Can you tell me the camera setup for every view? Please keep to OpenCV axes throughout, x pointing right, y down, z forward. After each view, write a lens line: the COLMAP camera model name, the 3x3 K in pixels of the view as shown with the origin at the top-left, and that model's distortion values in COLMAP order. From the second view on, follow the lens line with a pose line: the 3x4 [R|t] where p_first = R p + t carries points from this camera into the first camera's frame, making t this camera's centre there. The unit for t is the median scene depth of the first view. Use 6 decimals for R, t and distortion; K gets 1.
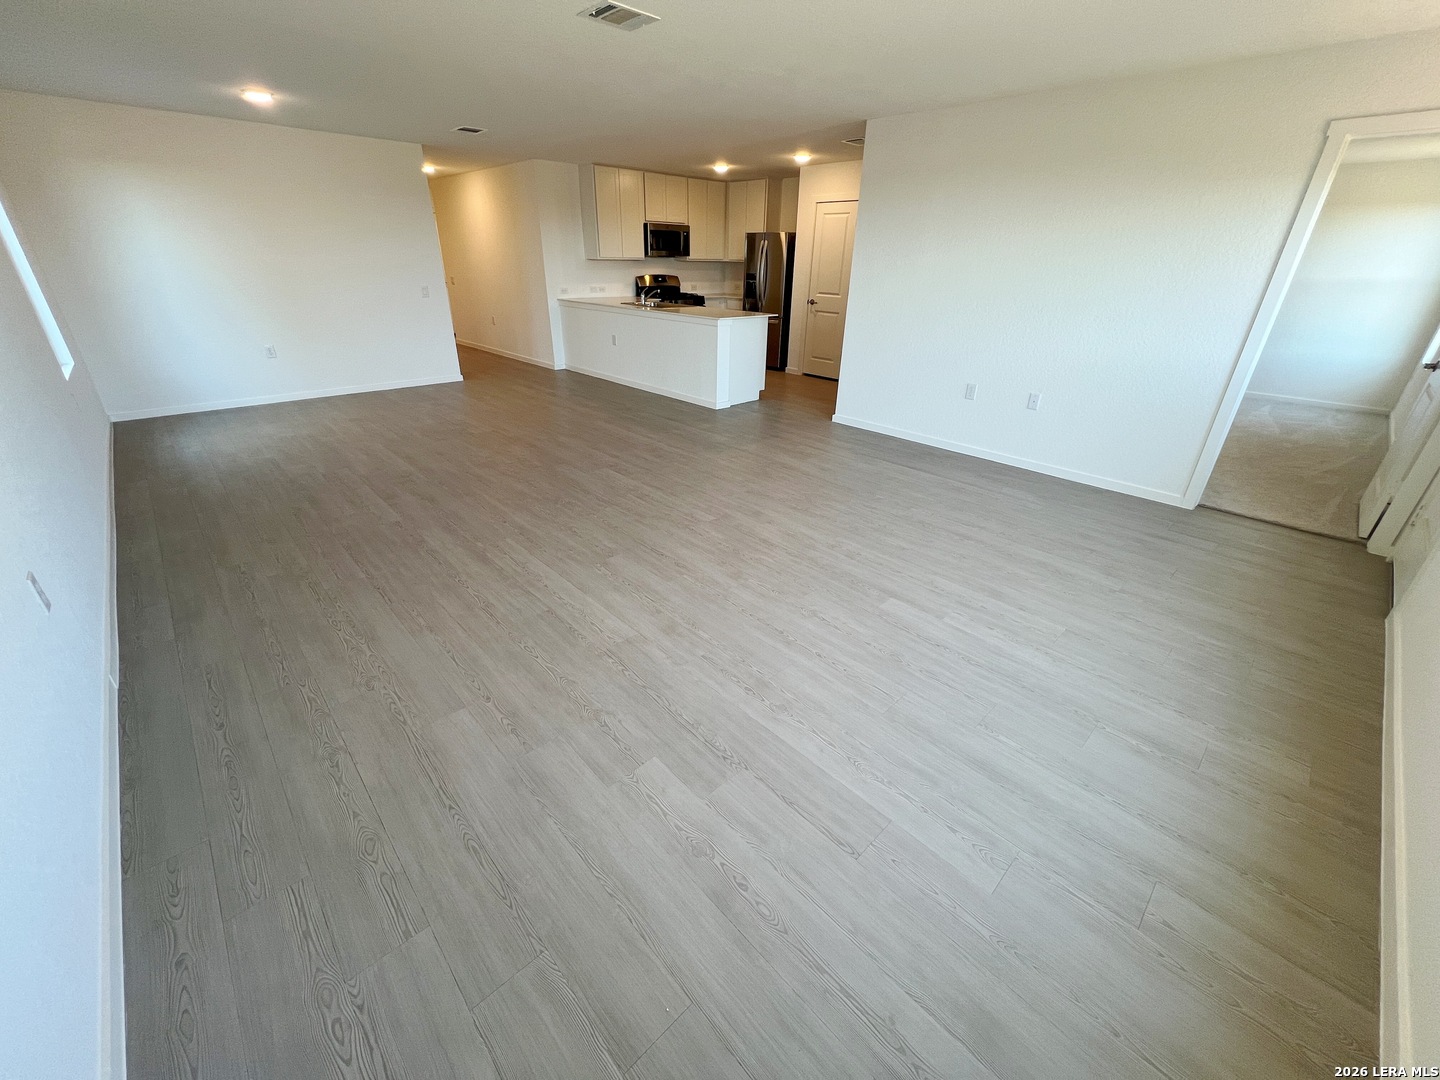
lens RADIAL K [[576.4, 0, 719.7], [0, 576.4, 542.6], [0, 0, 1]] dist [-0.002881, 0.000655]
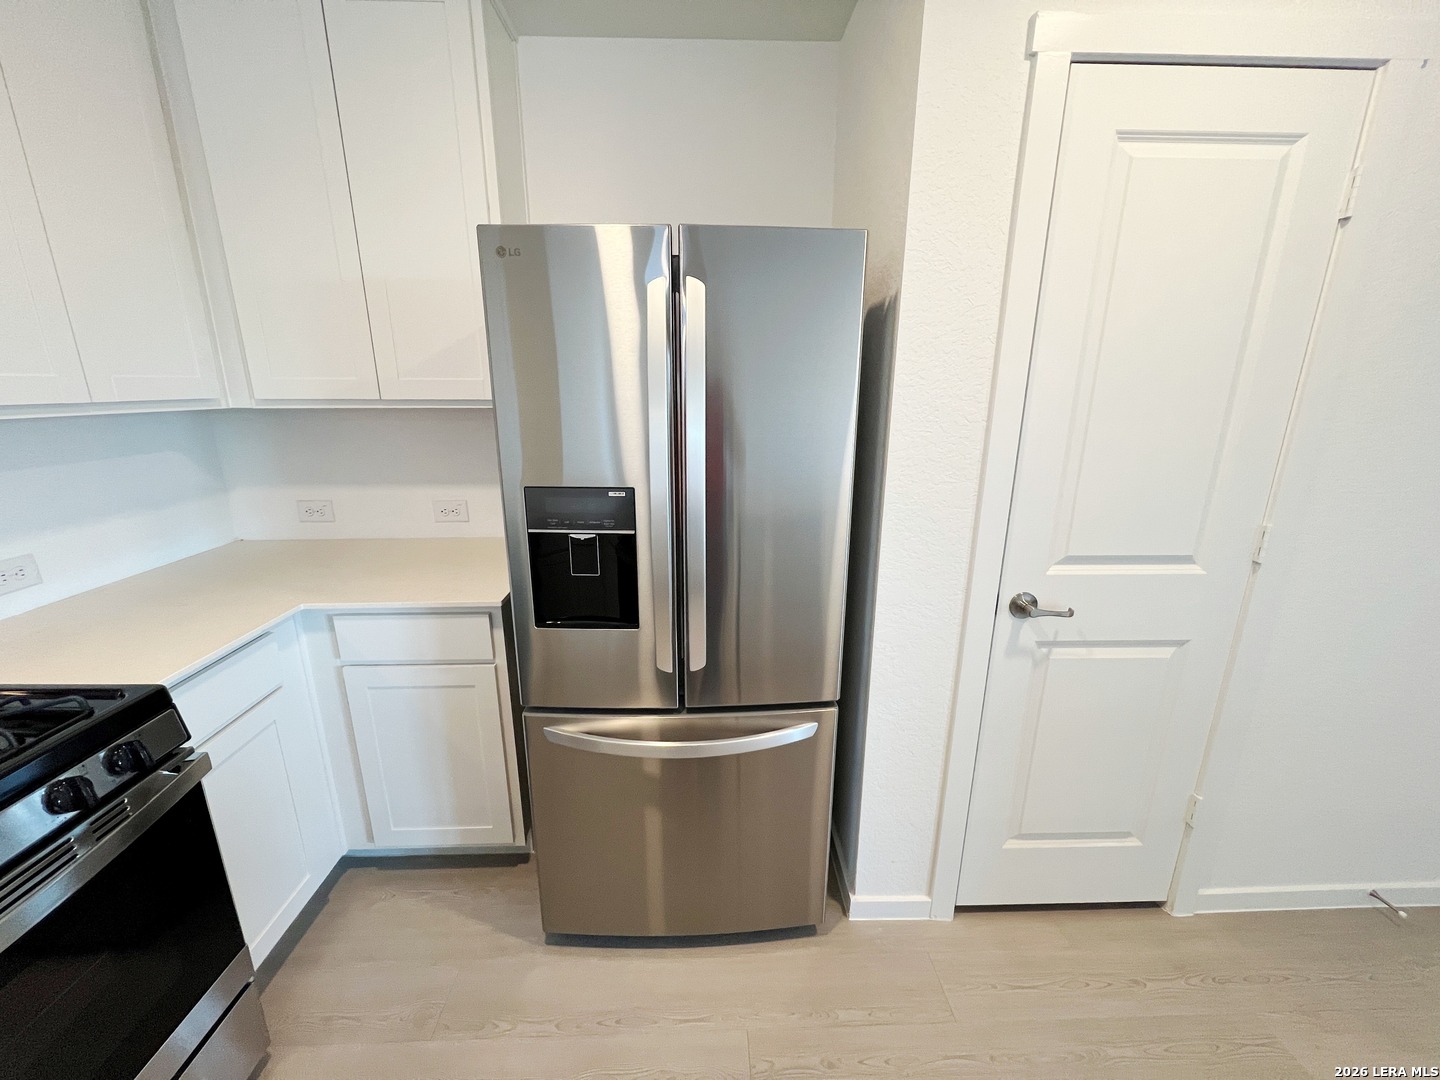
lens RADIAL K [[576.4, 0, 718.3], [0, 576.4, 537.8], [0, 0, 1]] dist [-0.002881, 0.000655]
pose [[0.667520, -0.209077, 0.714636, -0.030834], [0.341955, 0.938648, -0.044795, -0.433591], [-0.661426, 0.274275, 0.698061, 0.870590]]
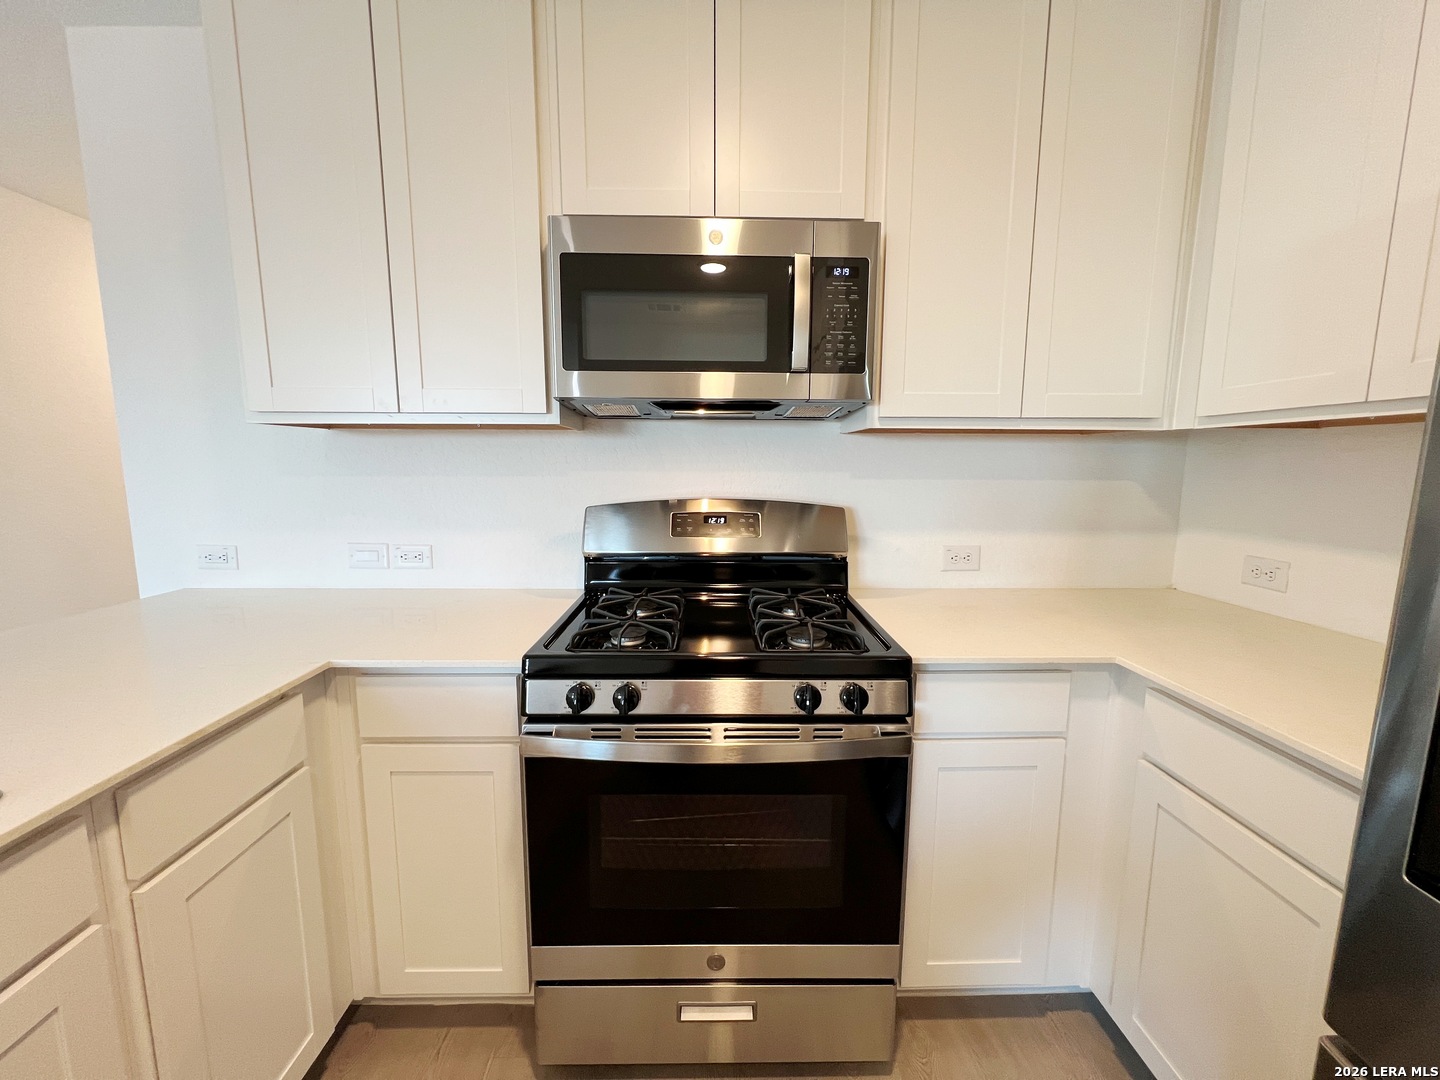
lens RADIAL K [[576.4, 0, 721.0], [0, 576.4, 540.8], [0, 0, 1]] dist [-0.002881, 0.000655]
pose [[0.741490, 0.075110, -0.666747, 0.028018], [-0.290915, 0.931441, -0.218599, -0.433605], [0.604617, 0.356056, 0.712505, 0.917178]]
